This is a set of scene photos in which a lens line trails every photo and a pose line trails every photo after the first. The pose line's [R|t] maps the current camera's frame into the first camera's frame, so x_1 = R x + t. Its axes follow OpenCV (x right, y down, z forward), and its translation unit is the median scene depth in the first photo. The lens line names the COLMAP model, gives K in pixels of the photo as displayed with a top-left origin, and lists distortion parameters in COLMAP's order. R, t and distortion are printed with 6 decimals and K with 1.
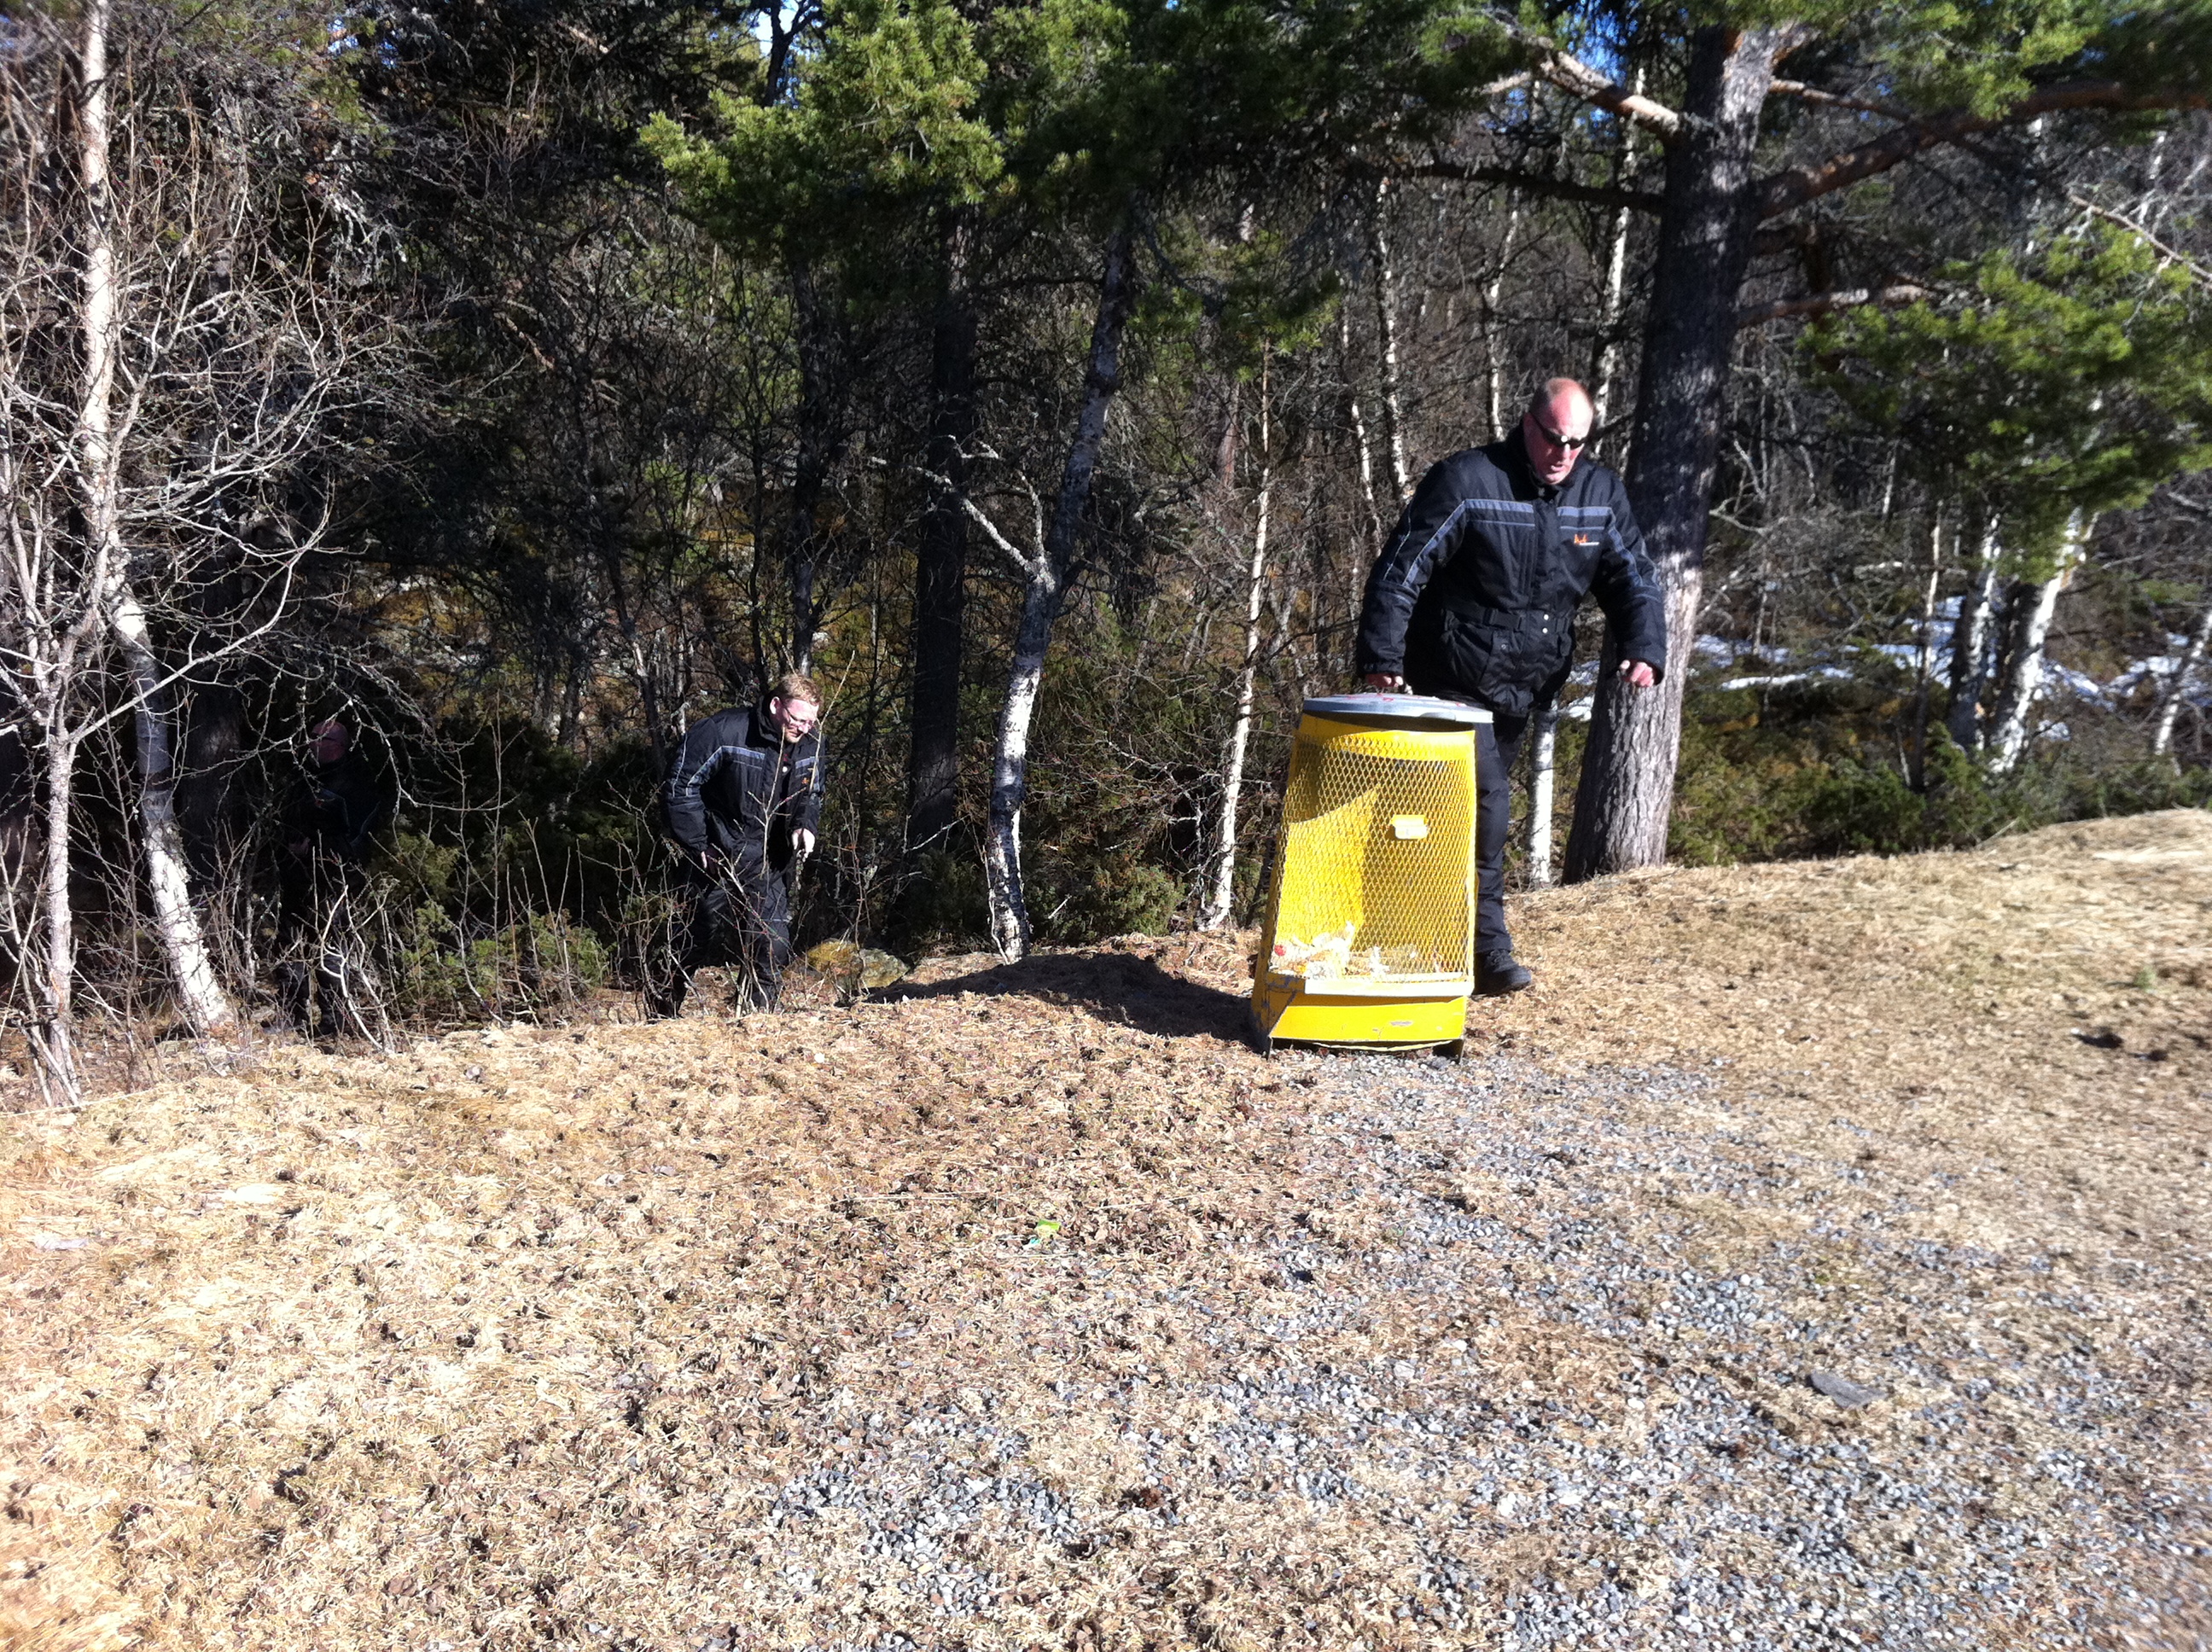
lens RADIAL K [[1964.0, 0, 1103.7], [0, 1964.0, 821.3], [0, 0, 1]] dist [0.023299, -0.149346]
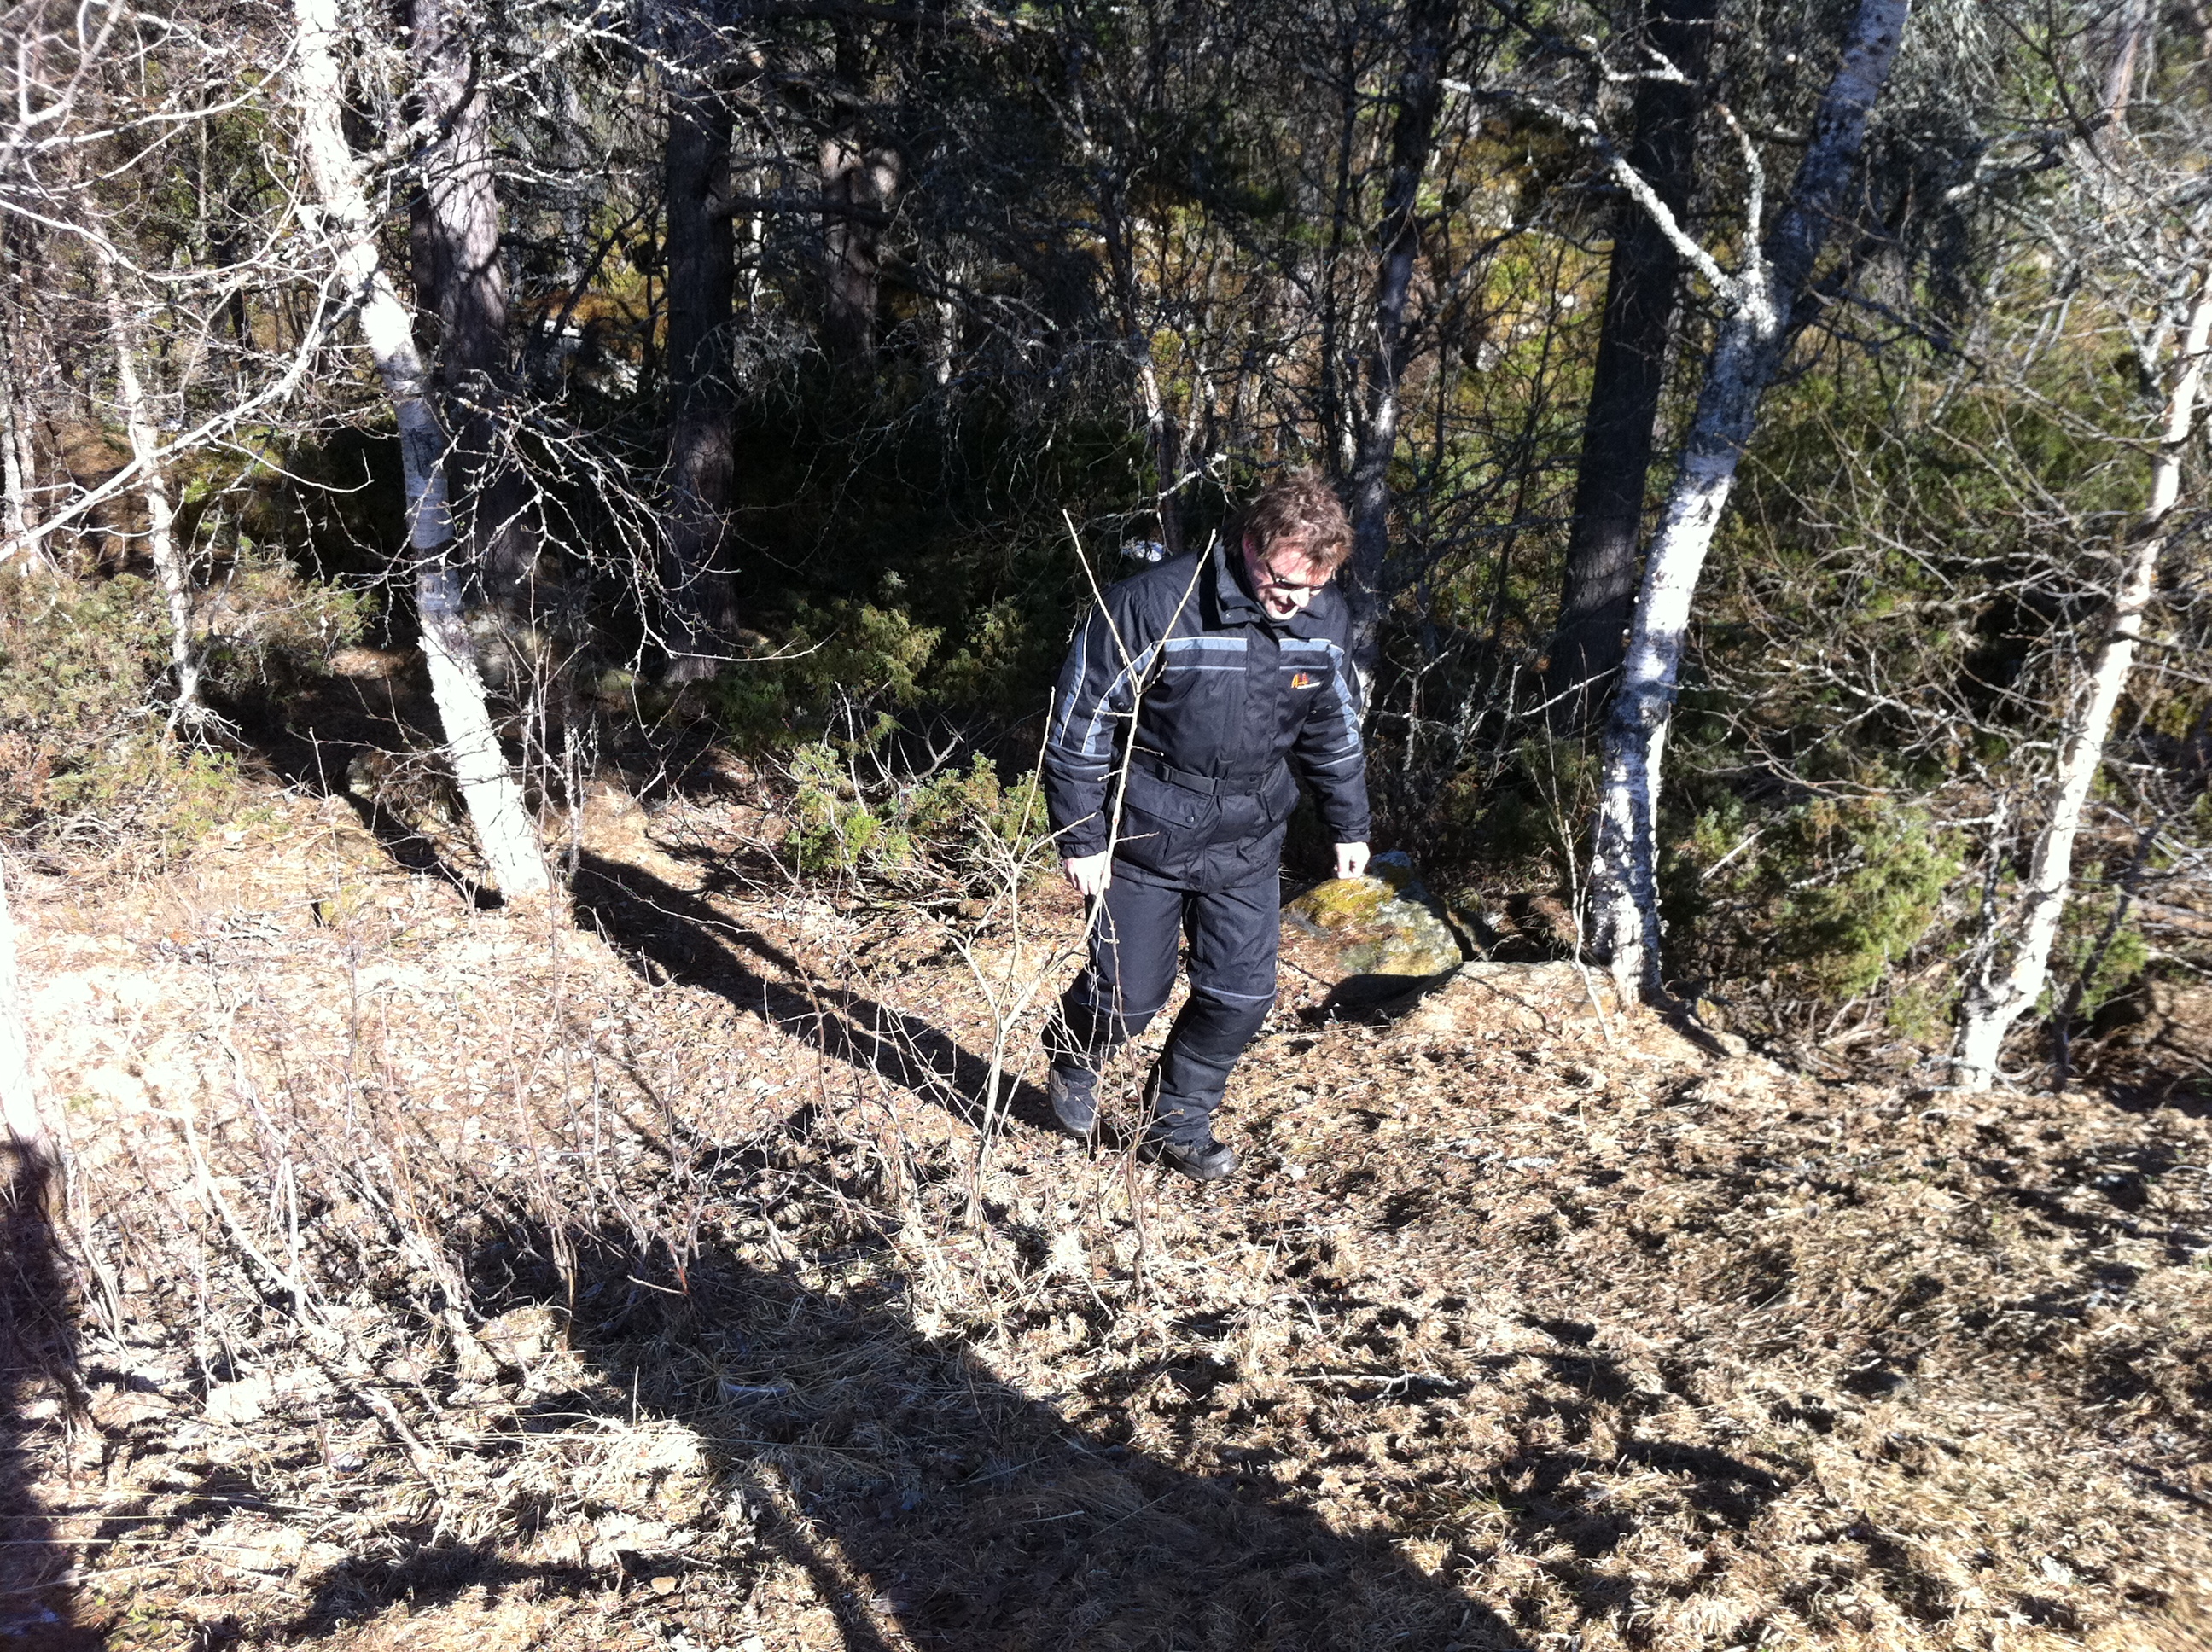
lens RADIAL K [[2090.8, 0, 1112.7], [0, 2090.8, 832.5], [0, 0, 1]] dist [0.016647, 0.000000]
pose [[0.933952, 0.116715, -0.337805, 0.016655], [-0.059425, 0.982730, 0.175246, -0.072765], [0.352425, -0.143597, 0.924758, 0.378035]]
